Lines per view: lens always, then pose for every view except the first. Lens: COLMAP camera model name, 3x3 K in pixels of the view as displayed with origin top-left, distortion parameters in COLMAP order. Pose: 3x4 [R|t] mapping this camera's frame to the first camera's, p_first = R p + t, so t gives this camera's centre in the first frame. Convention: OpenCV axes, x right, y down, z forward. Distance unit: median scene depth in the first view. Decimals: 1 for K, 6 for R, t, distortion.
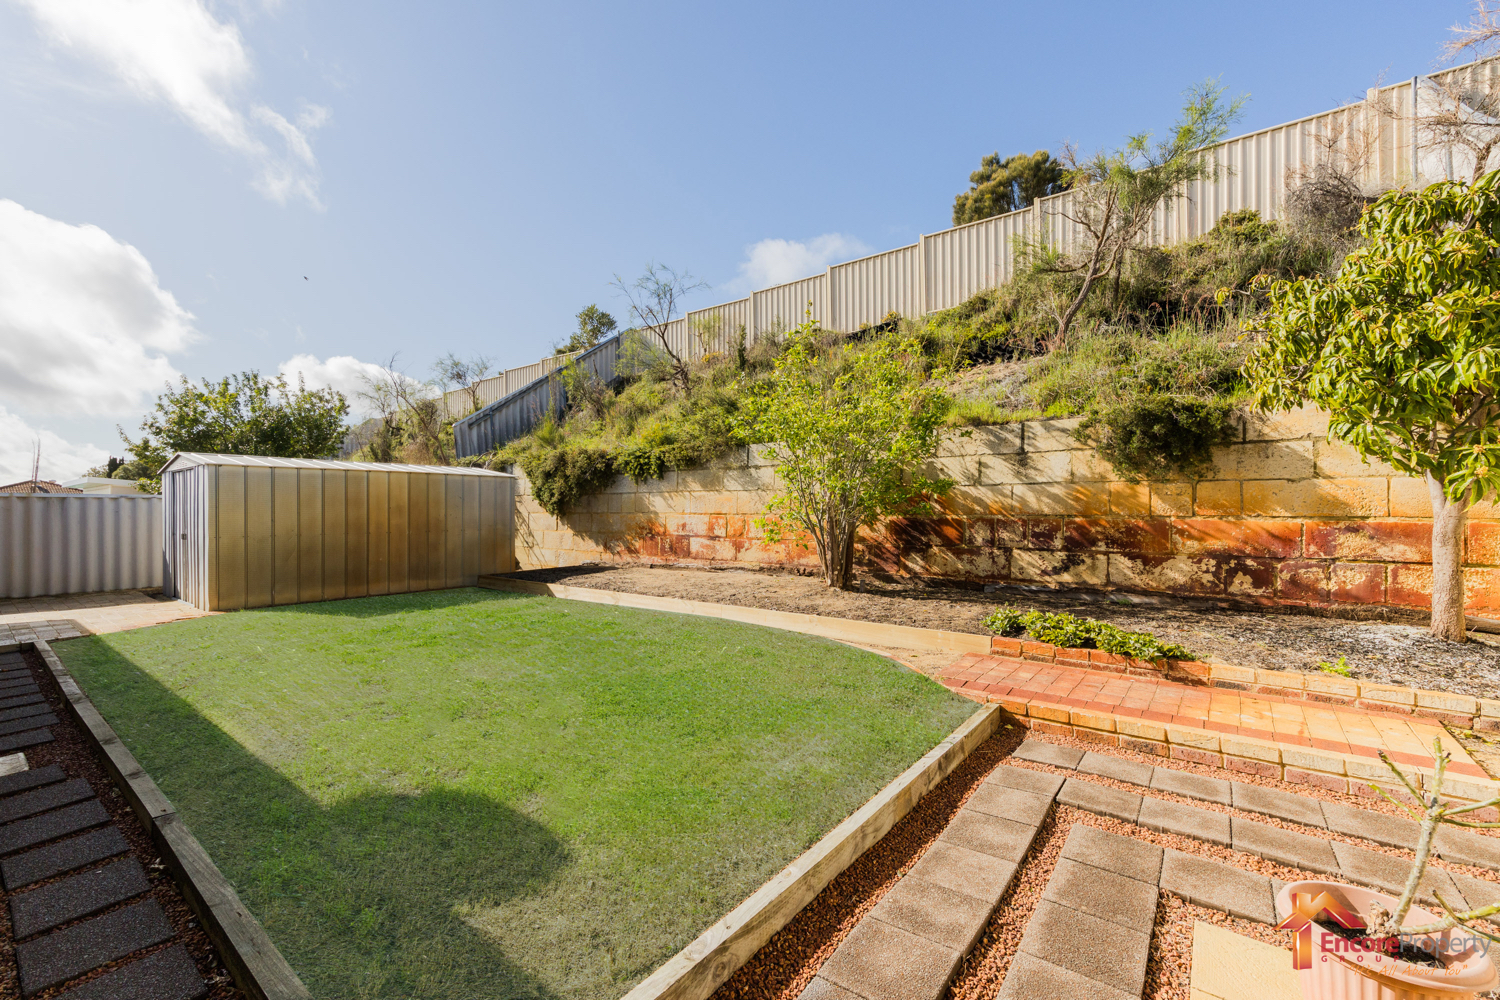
lens RADIAL K [[611.8, 0, 751.7], [0, 611.8, 513.6], [0, 0, 1]] dist [0.001450, -0.000509]
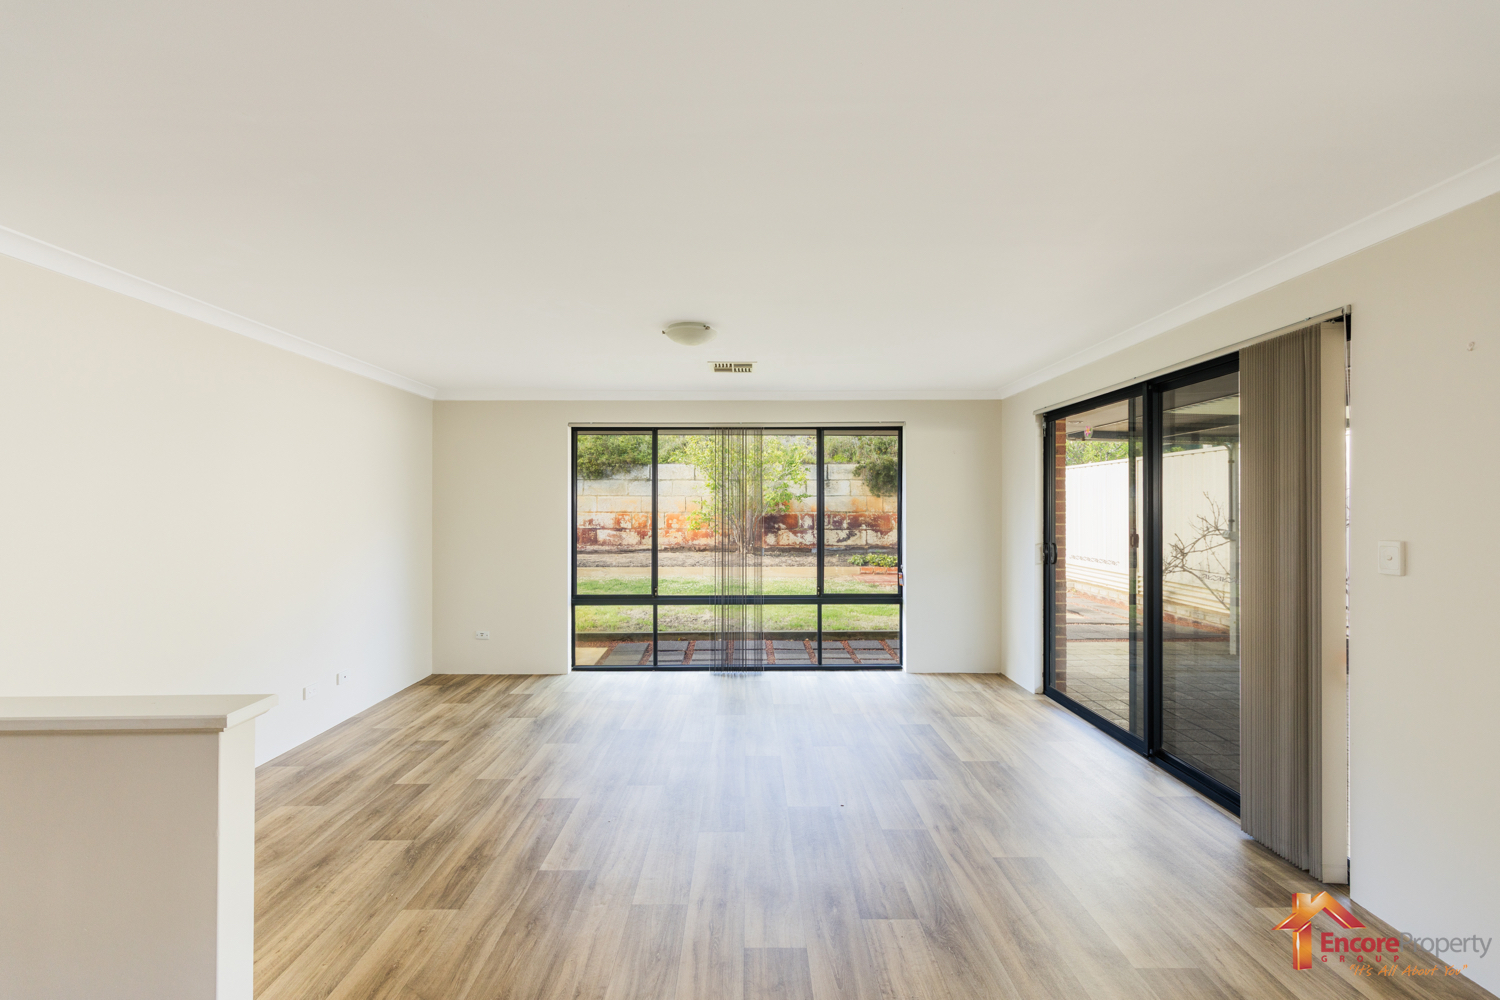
lens RADIAL K [[611.8, 0, 745.5], [0, 611.8, 503.6], [0, 0, 1]] dist [0.001450, -0.000509]
pose [[0.792896, 0.000477, 0.609357, -0.920315], [0.003236, 0.999982, -0.004993, -0.014867], [-0.609348, 0.005931, 0.792881, -0.373308]]
